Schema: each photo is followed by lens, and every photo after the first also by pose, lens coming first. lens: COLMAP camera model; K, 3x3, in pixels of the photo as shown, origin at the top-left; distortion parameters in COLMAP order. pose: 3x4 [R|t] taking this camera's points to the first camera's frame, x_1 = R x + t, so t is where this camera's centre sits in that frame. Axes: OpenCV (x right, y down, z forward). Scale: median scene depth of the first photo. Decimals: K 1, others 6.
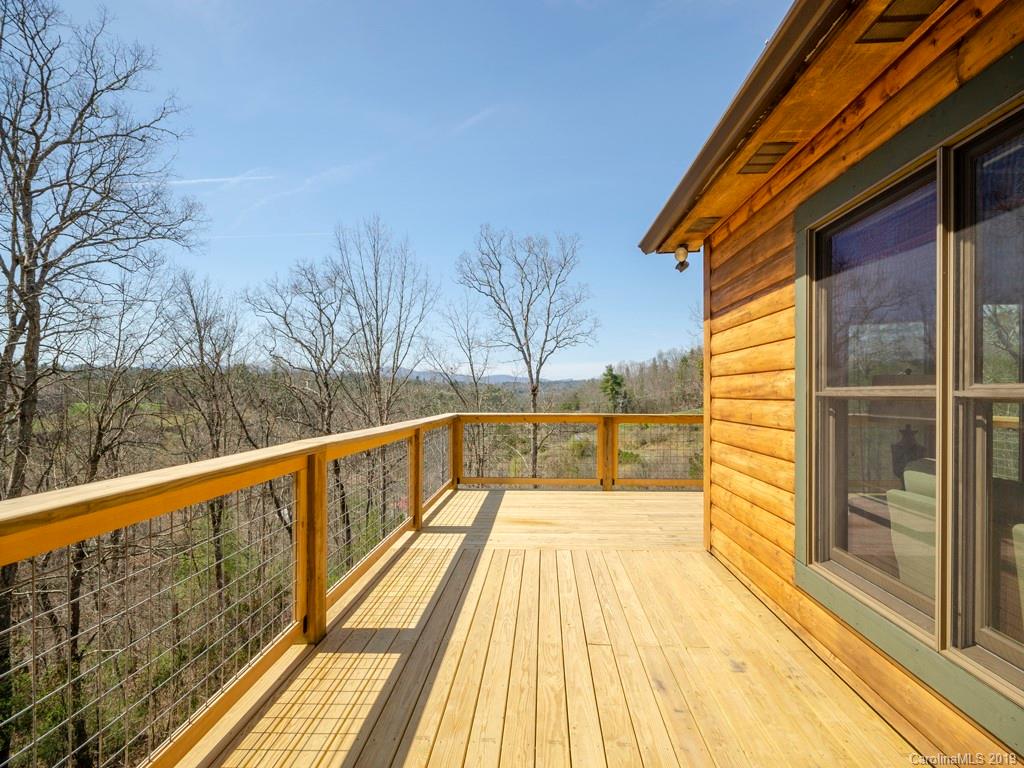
lens RADIAL K [[492.9, 0, 511.0], [0, 492.9, 387.3], [0, 0, 1]] dist [0.000249, 0.000126]
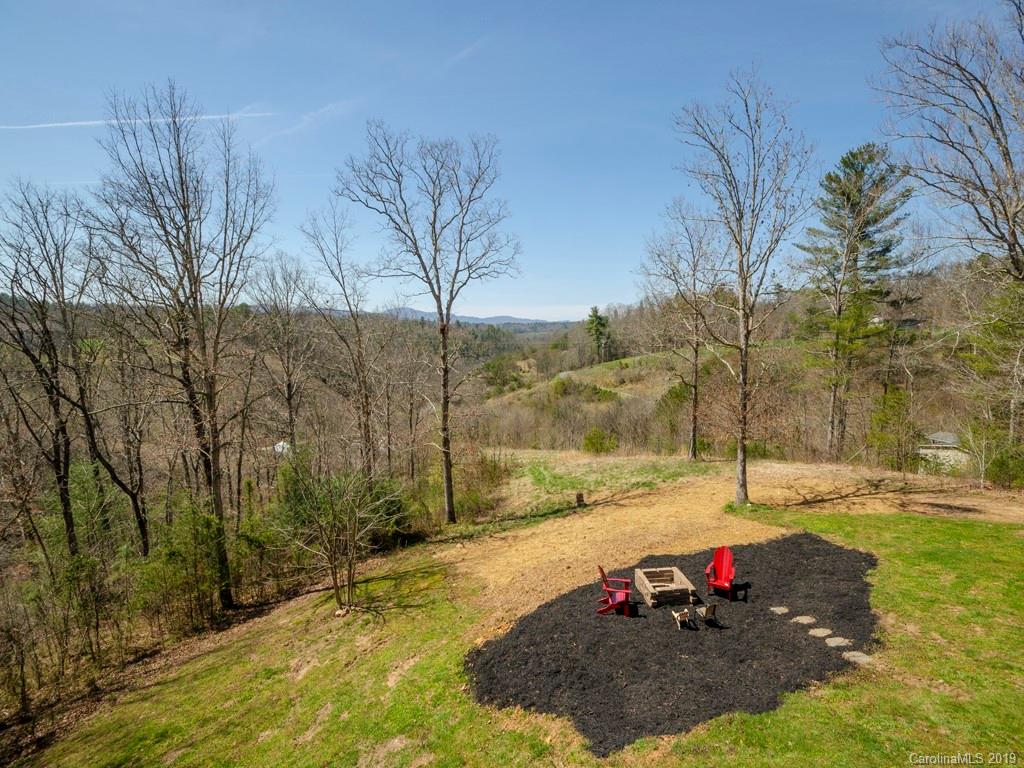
lens RADIAL K [[459.1, 0, 510.0], [0, 459.1, 387.6], [0, 0, 1]] dist [-0.000301, -0.000125]
pose [[0.999948, 0.008990, 0.004899, 0.157098], [-0.009550, 0.991507, 0.129701, 0.002399], [-0.003692, -0.129741, 0.991541, 0.187697]]
